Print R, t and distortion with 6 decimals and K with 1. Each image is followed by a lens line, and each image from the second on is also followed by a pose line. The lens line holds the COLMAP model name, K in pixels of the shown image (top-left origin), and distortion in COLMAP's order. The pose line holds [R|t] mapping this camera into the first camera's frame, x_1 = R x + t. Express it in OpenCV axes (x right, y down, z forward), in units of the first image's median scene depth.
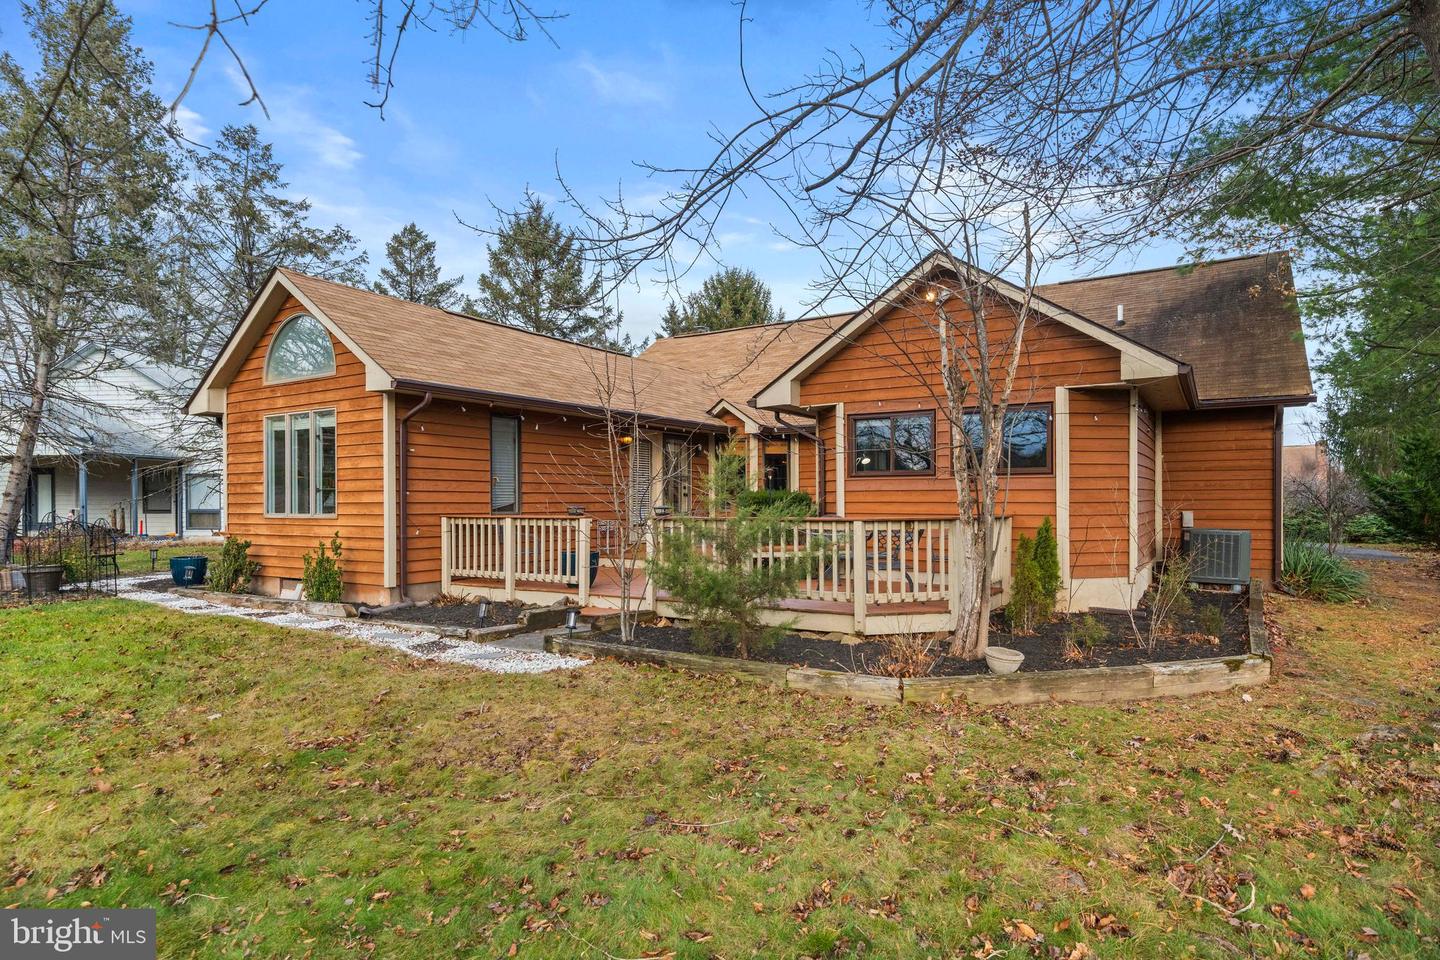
lens RADIAL K [[804.4, 0, 720.2], [0, 804.4, 503.3], [0, 0, 1]] dist [0.018995, -0.000059]
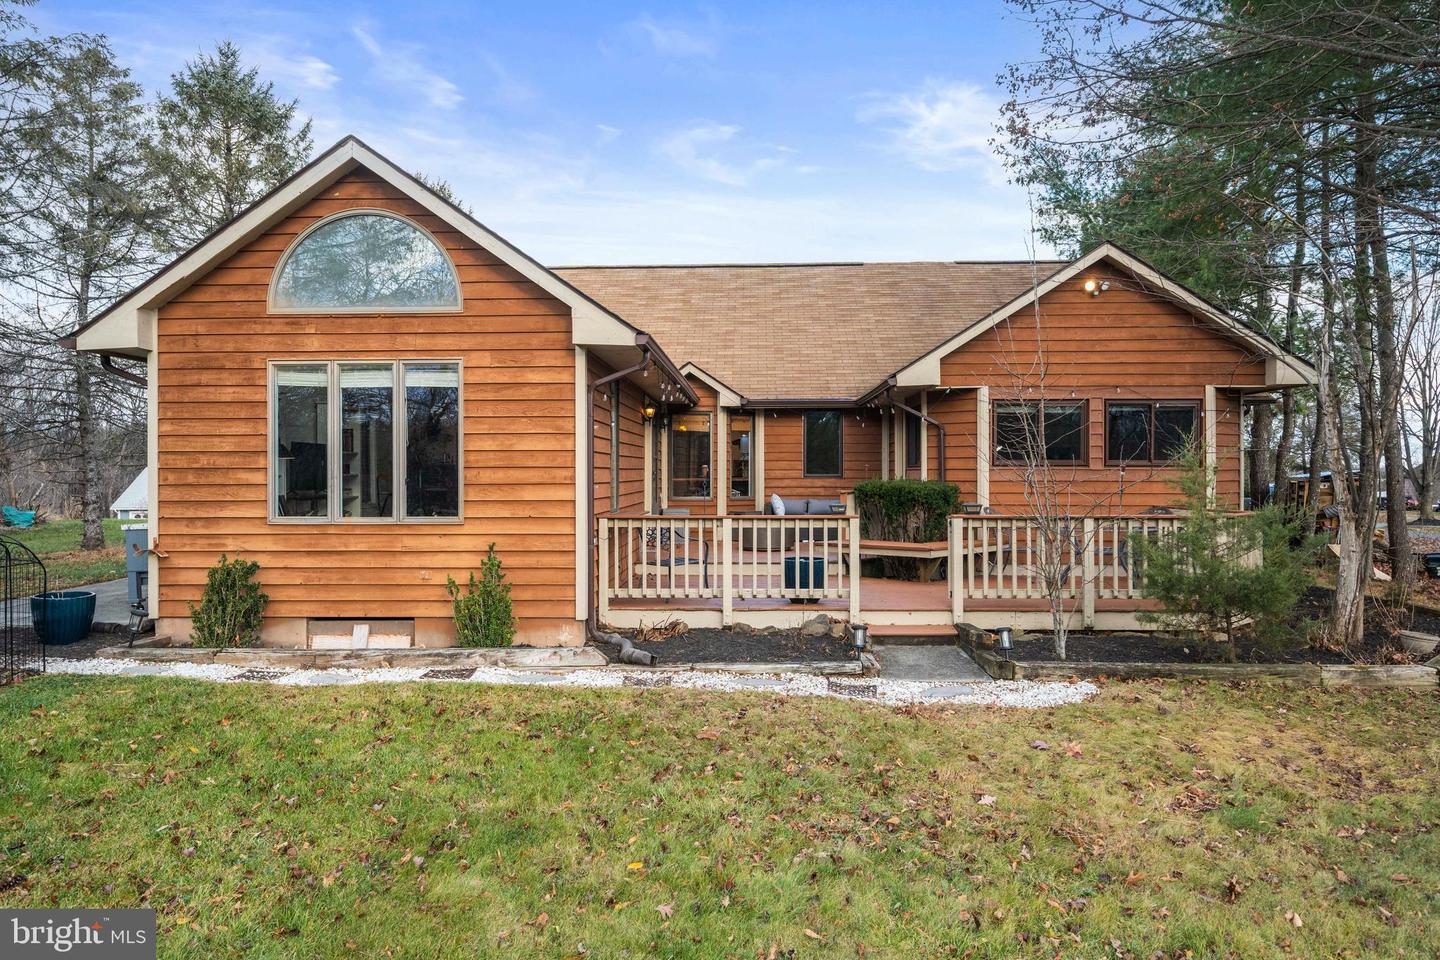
lens RADIAL K [[994.8, 0, 720.0], [0, 994.8, 480.0], [0, 0, 1]] dist [0.002706, 0.001241]
pose [[0.862595, -0.001101, 0.505894, -0.699228], [-0.001560, 0.999987, 0.004836, -0.021925], [-0.505893, -0.004960, 0.862582, 0.168455]]
